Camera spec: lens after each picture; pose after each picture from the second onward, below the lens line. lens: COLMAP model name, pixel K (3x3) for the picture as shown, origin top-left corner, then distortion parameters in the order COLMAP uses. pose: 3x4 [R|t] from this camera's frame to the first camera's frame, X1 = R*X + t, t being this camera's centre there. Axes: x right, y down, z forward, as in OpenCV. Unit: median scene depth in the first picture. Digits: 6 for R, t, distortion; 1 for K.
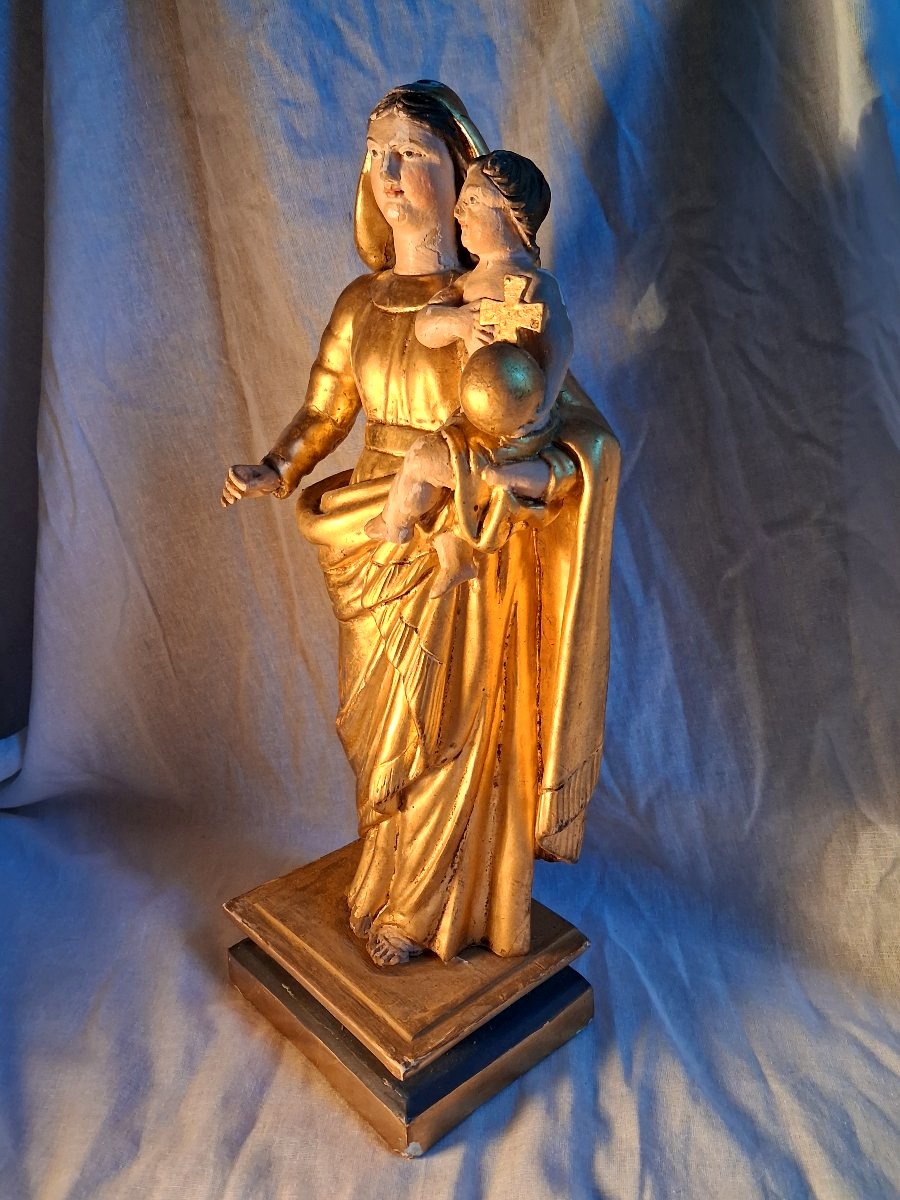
lens RADIAL K [[849.3, 0, 450.0], [0, 849.3, 600.0], [0, 0, 1]] dist [-0.003156, 0.000294]
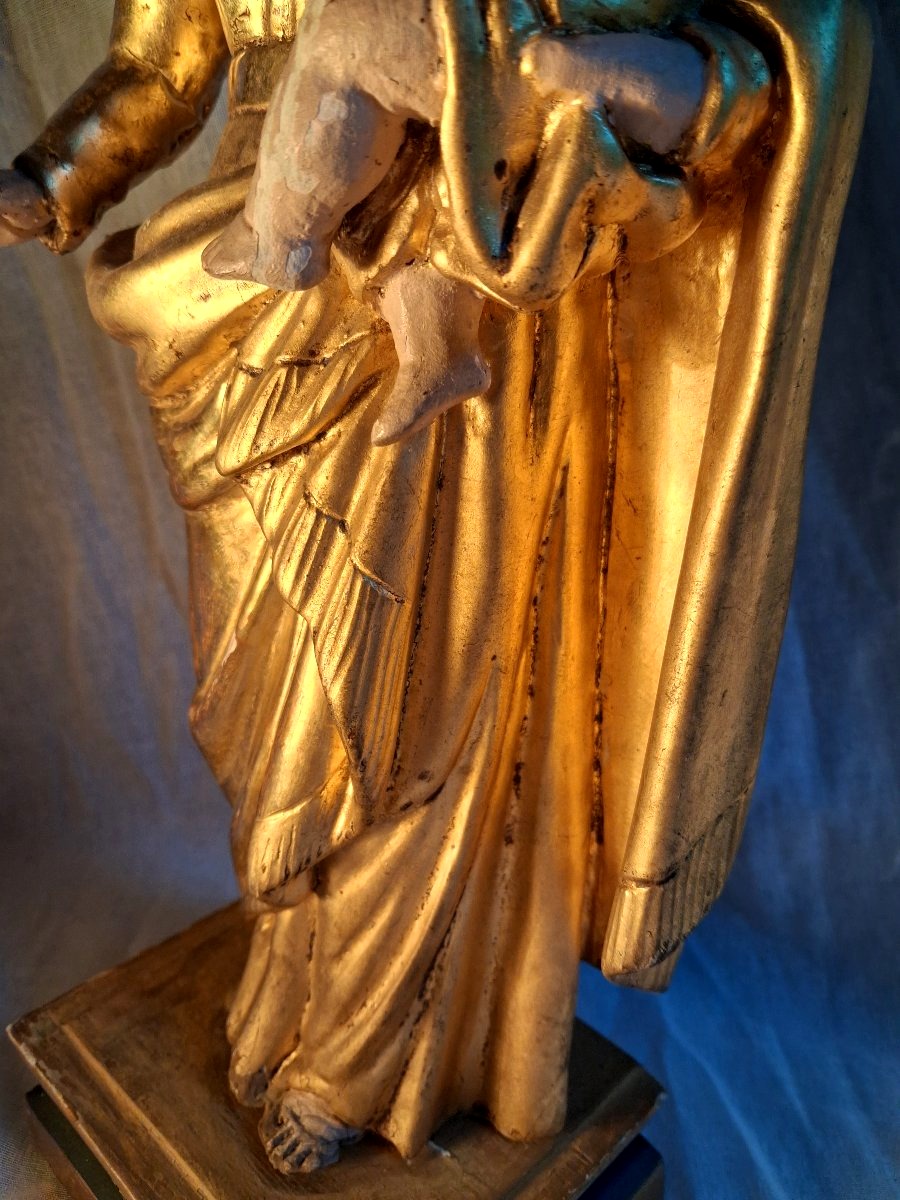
lens RADIAL K [[944.8, 0, 447.0], [0, 944.8, 579.1], [0, 0, 1]] dist [-0.009384, -0.004205]
pose [[0.998842, -0.002620, 0.048046, -0.007186], [-0.000573, 0.997798, 0.066324, 0.023405], [-0.048114, -0.066275, 0.996641, 0.386198]]
